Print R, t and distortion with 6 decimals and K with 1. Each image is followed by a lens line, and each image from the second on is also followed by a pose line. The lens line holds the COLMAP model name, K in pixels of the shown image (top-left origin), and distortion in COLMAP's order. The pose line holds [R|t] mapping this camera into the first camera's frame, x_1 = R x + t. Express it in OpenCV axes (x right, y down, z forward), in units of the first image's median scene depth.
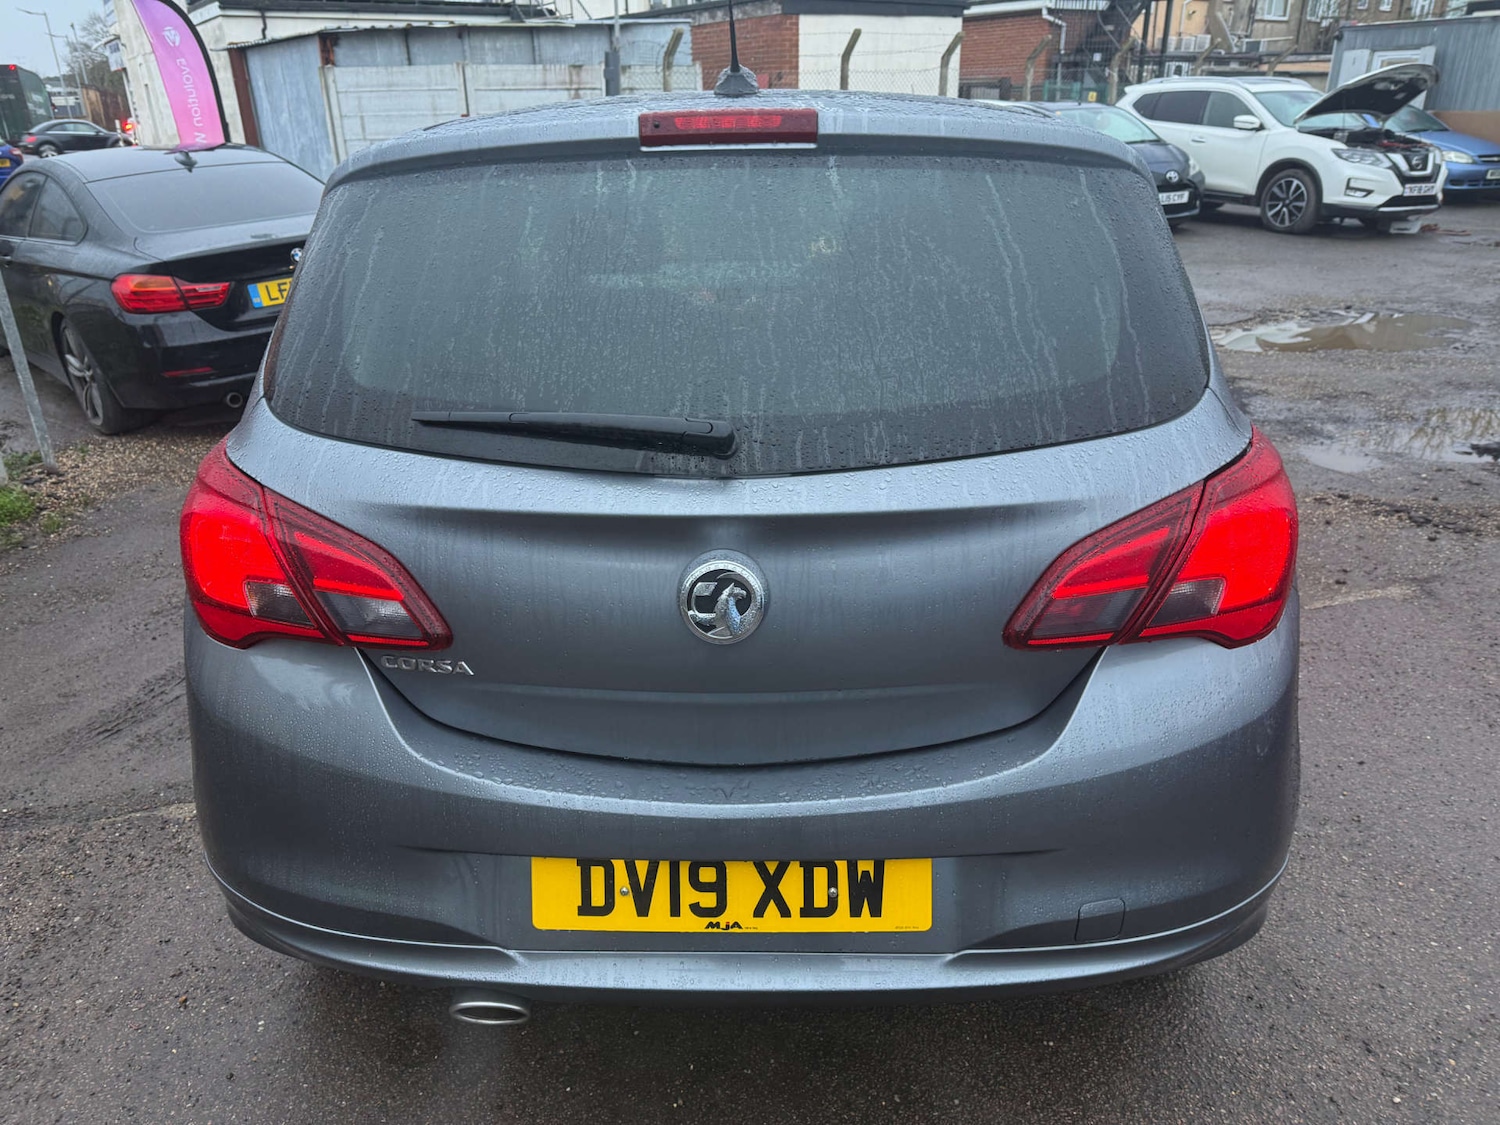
lens RADIAL K [[1053.4, 0, 745.9], [0, 1053.4, 569.0], [0, 0, 1]] dist [0.023952, -0.026987]
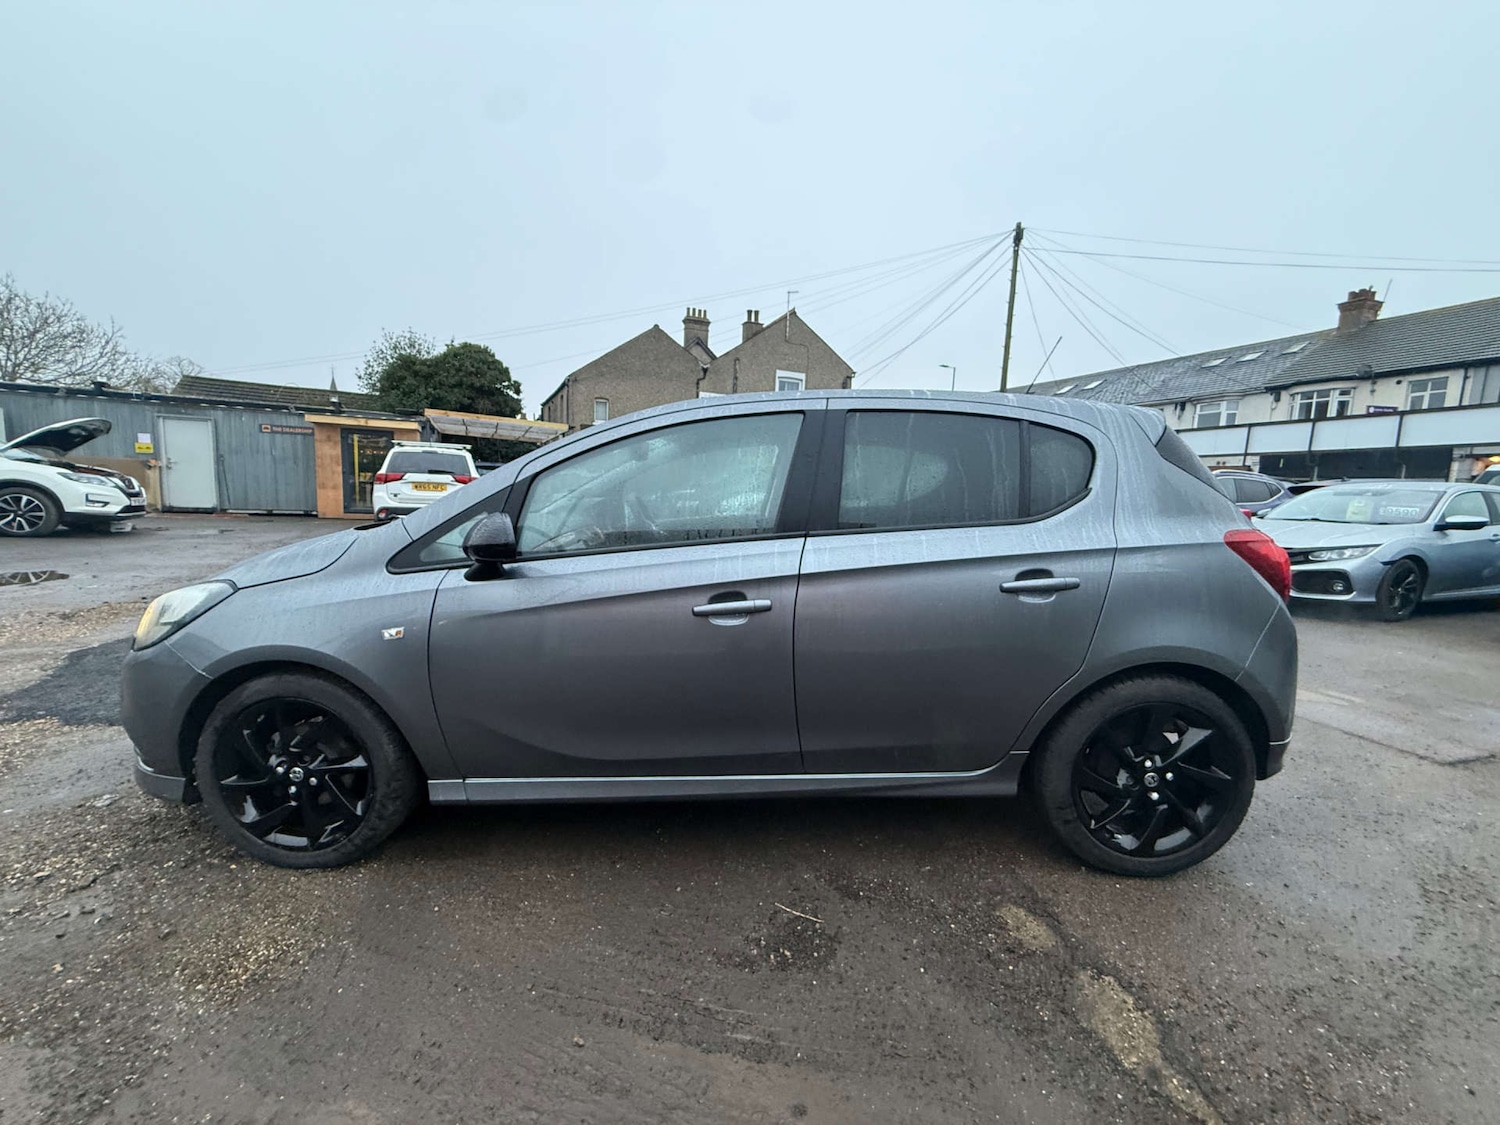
lens RADIAL K [[590.9, 0, 740.5], [0, 590.9, 564.2], [0, 0, 1]] dist [-0.000842, -0.000215]
pose [[-0.024227, -0.114379, 0.993142, -0.455708], [0.363556, 0.924405, 0.115331, -0.156281], [-0.931257, 0.363857, 0.019187, 0.538194]]
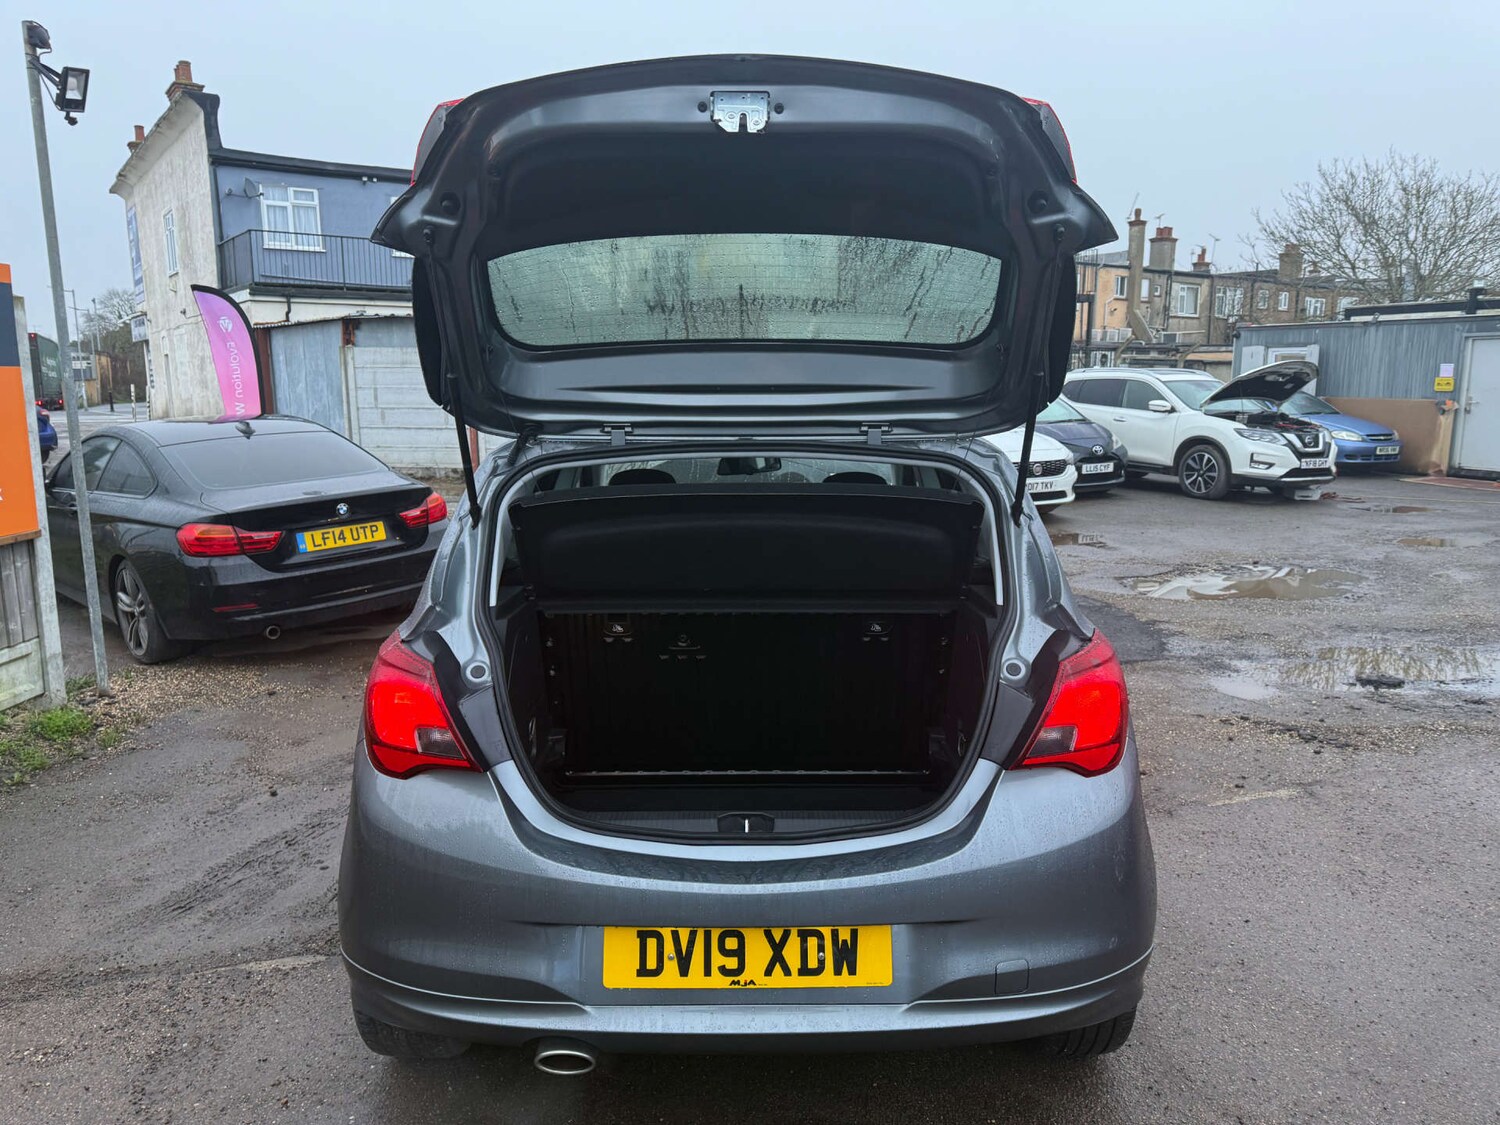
lens RADIAL K [[1053.4, 0, 754.4], [0, 1053.4, 555.5], [0, 0, 1]] dist [0.023952, -0.026987]
pose [[0.999247, 0.009358, 0.037649, -0.016234], [0.000114, 0.969756, -0.244076, 0.034177], [-0.038794, 0.243897, 0.969025, -0.122700]]
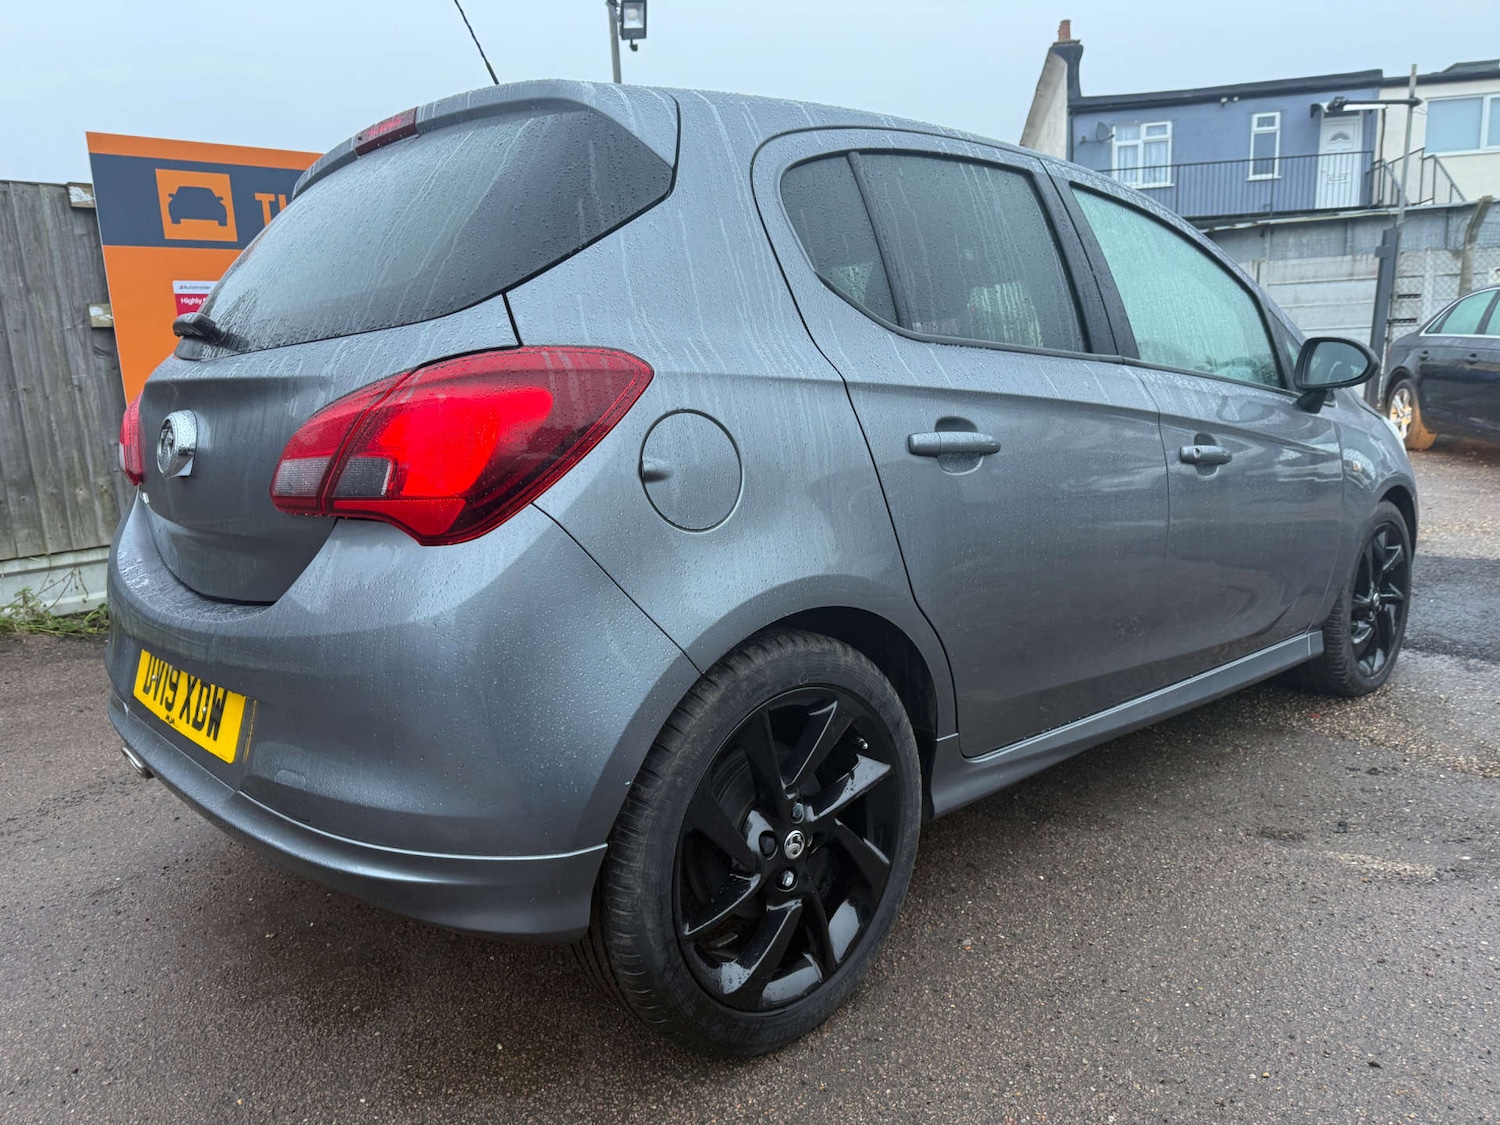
lens RADIAL K [[1053.4, 0, 754.0], [0, 1053.4, 572.9], [0, 0, 1]] dist [0.023952, -0.026987]
pose [[0.704736, 0.126182, -0.698158, 0.338494], [-0.256277, 0.962889, -0.084663, 0.025649], [0.661566, 0.238587, 0.710920, 0.134334]]
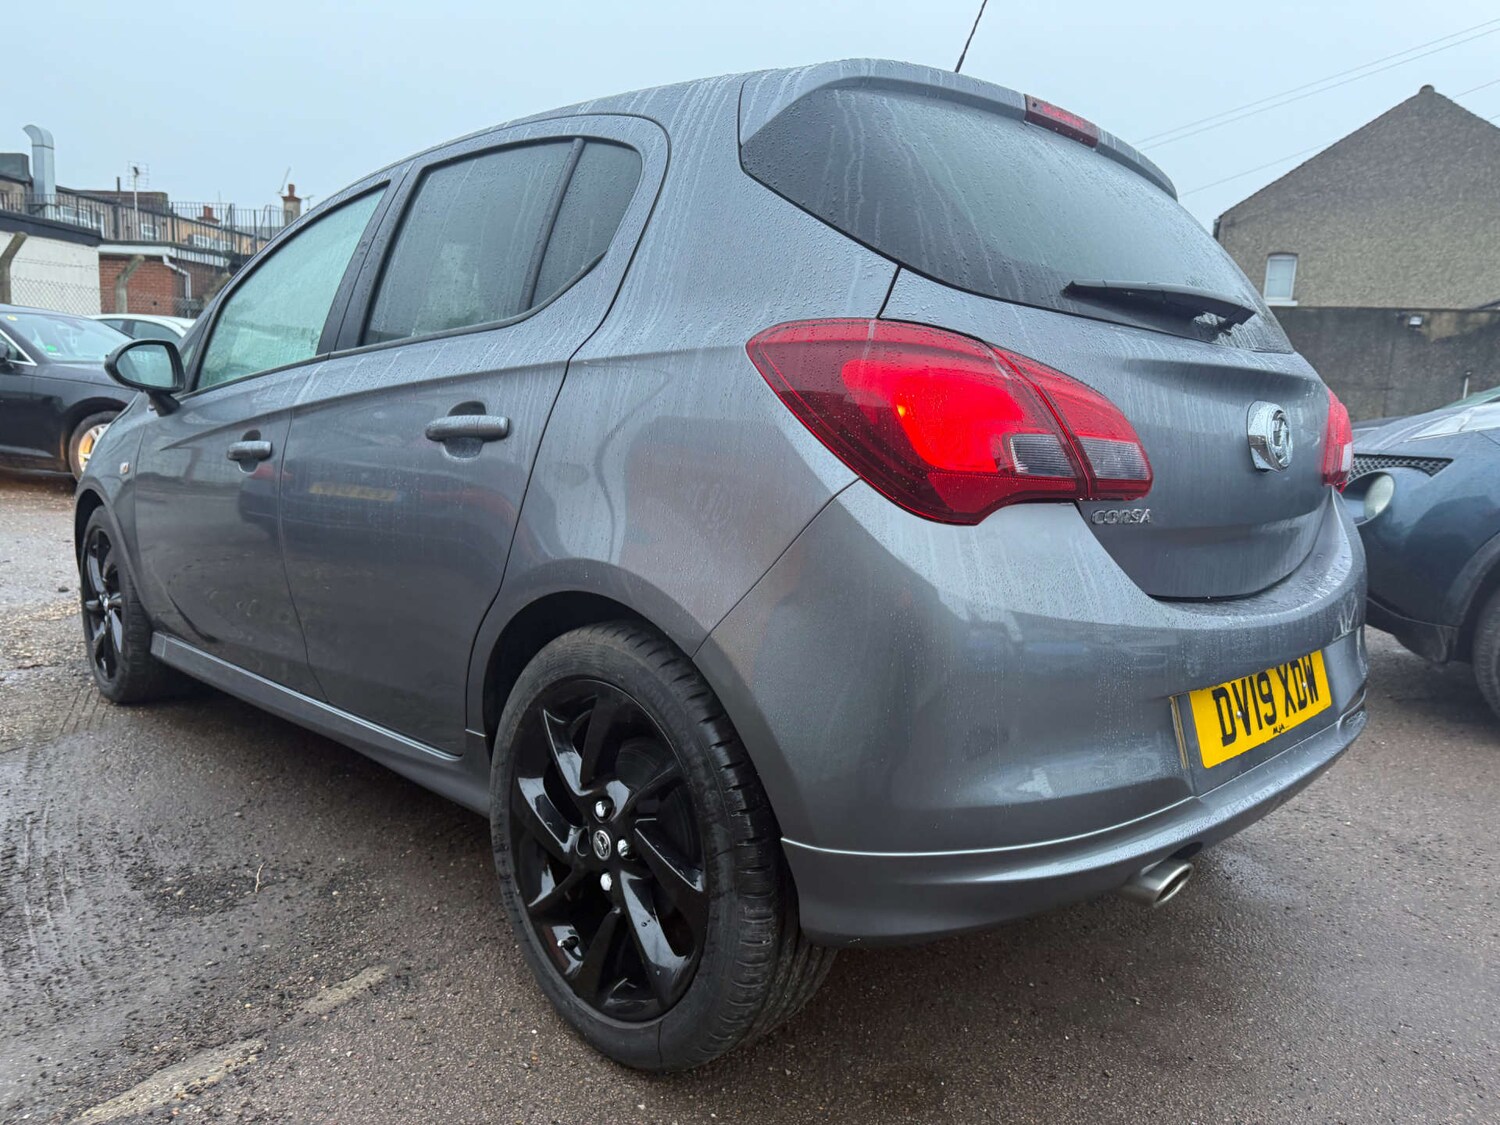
lens RADIAL K [[1053.4, 0, 756.3], [0, 1053.4, 568.2], [0, 0, 1]] dist [0.023952, -0.026987]
pose [[0.685952, -0.064569, 0.724776, -0.322252], [0.233580, 0.962880, -0.135286, 0.048622], [-0.689138, 0.262093, 0.675571, 0.143597]]
